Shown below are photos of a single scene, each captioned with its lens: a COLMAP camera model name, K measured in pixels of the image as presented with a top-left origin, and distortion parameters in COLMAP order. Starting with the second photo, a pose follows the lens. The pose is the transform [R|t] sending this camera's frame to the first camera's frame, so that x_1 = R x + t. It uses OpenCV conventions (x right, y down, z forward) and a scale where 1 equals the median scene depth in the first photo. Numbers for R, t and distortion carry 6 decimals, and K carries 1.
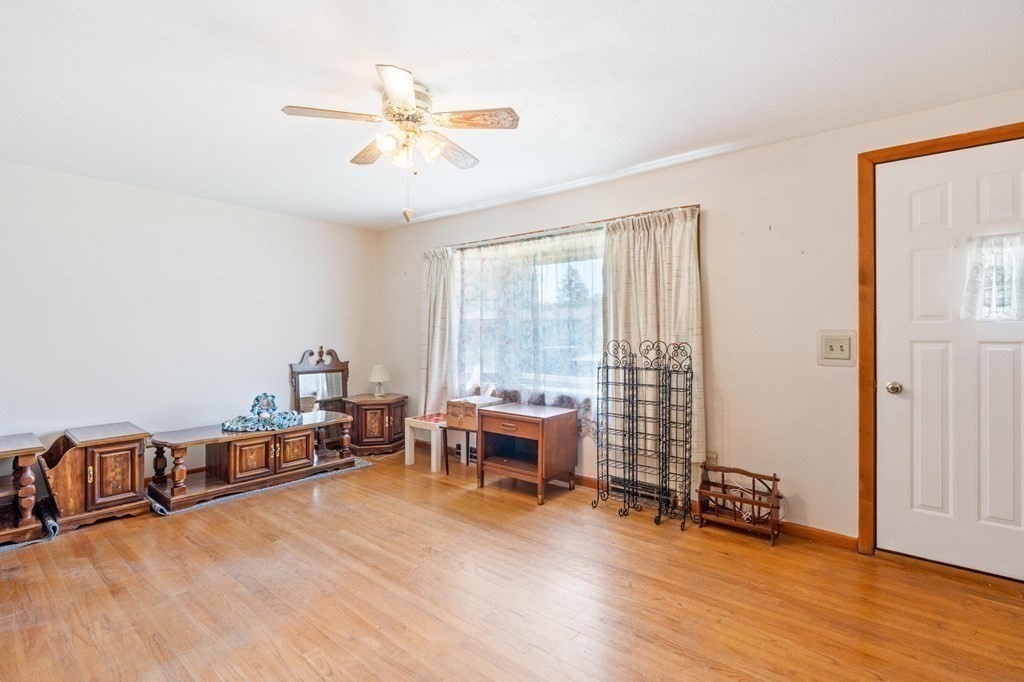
lens RADIAL K [[466.7, 0, 508.2], [0, 466.7, 333.1], [0, 0, 1]] dist [-0.009566, 0.003323]
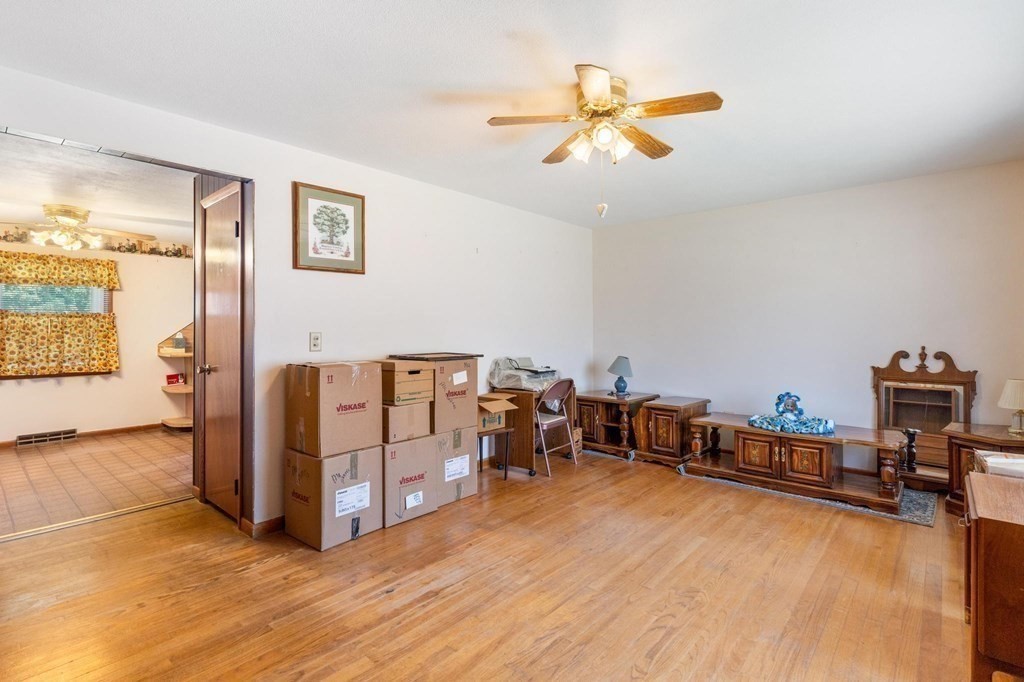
lens RADIAL K [[481.5, 0, 512.6], [0, 481.5, 336.1], [0, 0, 1]] dist [-0.004651, -0.000887]
pose [[-0.023377, 0.017723, -0.999570, 0.496109], [0.003653, 0.999838, 0.017642, -0.004708], [0.999720, -0.003239, -0.023437, 0.505849]]
